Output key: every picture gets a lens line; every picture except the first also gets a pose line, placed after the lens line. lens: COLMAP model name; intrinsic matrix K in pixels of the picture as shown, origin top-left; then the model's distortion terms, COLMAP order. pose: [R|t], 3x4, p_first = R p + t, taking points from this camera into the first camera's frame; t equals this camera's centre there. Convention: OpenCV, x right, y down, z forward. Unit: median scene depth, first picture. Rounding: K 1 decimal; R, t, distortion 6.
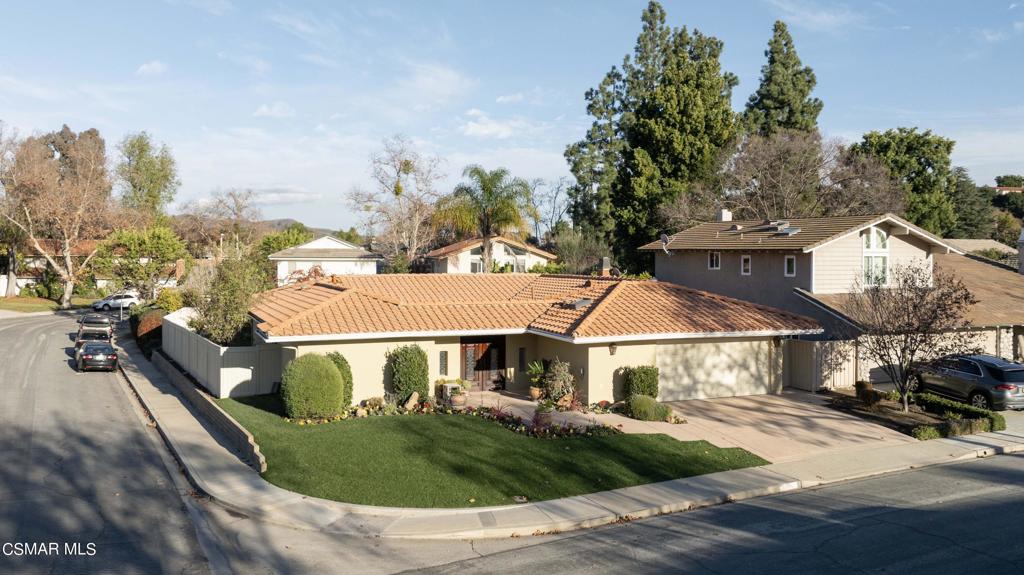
lens RADIAL K [[833.1, 0, 510.3], [0, 833.1, 243.3], [0, 0, 1]] dist [-0.013658, -0.001217]
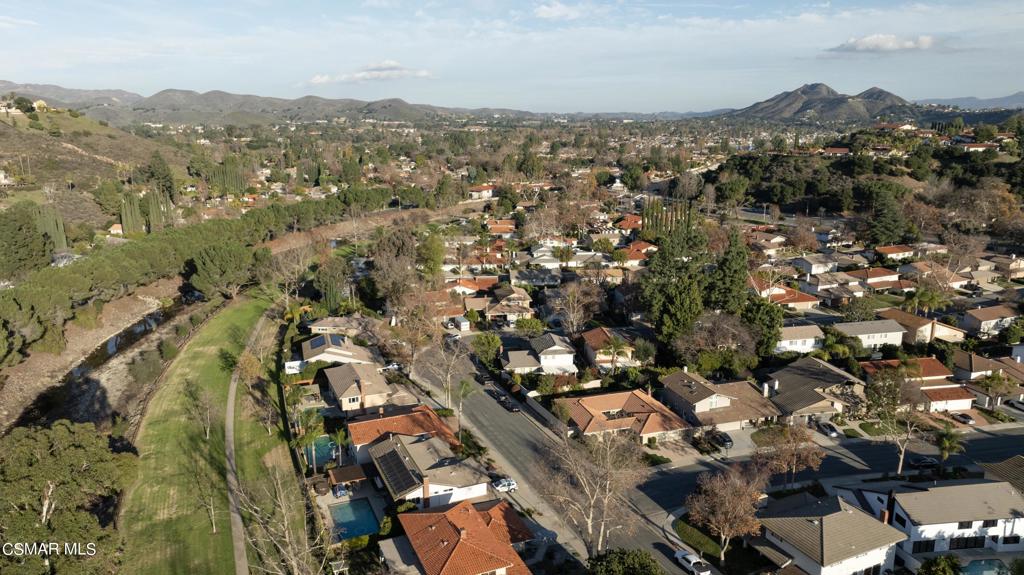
lens RADIAL K [[716.5, 0, 512.0], [0, 716.5, 287.5], [0, 0, 1]] dist [-0.021293, 0.008086]
pose [[0.994944, 0.002269, -0.100406, -0.119722], [0.021296, 0.972245, 0.232995, -0.795242], [0.098147, -0.233956, 0.967281, -1.392324]]
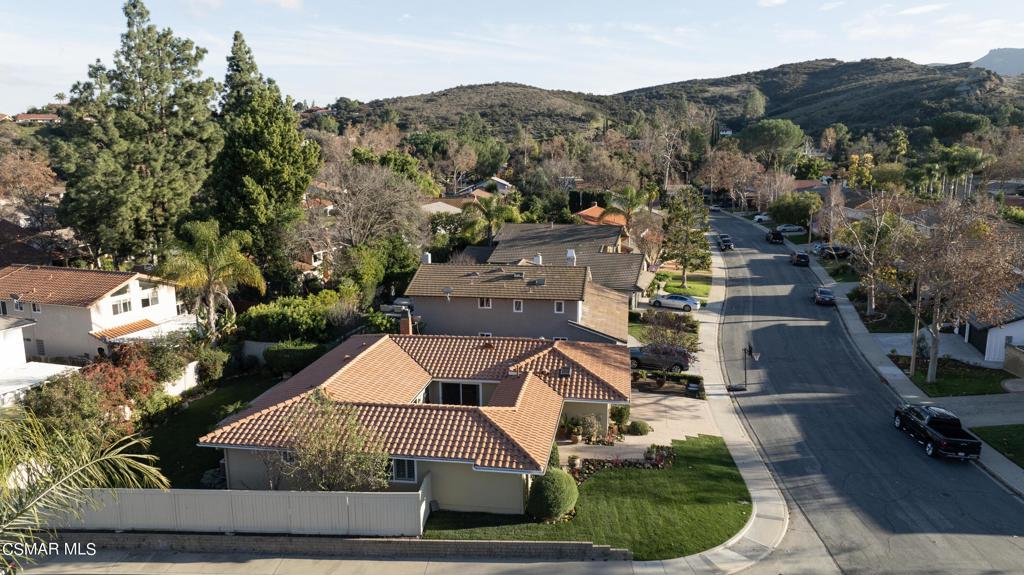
lens RADIAL K [[716.5, 0, 512.0], [0, 716.5, 287.5], [0, 0, 1]] dist [-0.021293, 0.008086]
pose [[0.528448, -0.166390, 0.832500, -0.492789], [0.000423, 0.980657, 0.195733, -0.160288], [-0.848965, -0.103082, 0.518297, 0.197252]]
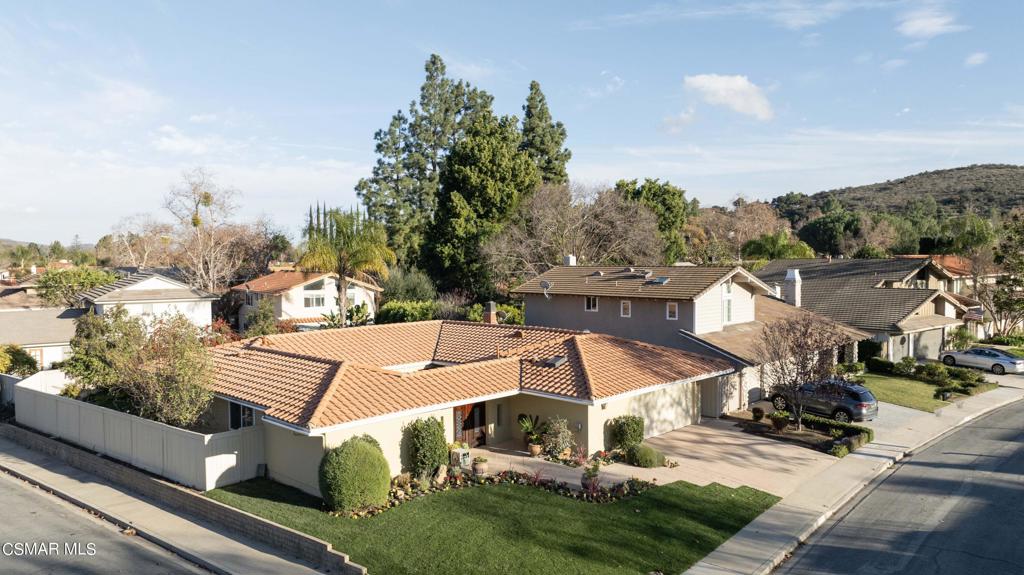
lens RADIAL K [[716.5, 0, 512.0], [0, 716.5, 287.5], [0, 0, 1]] dist [-0.021293, 0.008086]
pose [[0.922077, -0.028983, 0.385920, -0.158214], [0.009139, 0.998544, 0.053156, -0.036447], [-0.386899, -0.045487, 0.920999, 0.071702]]
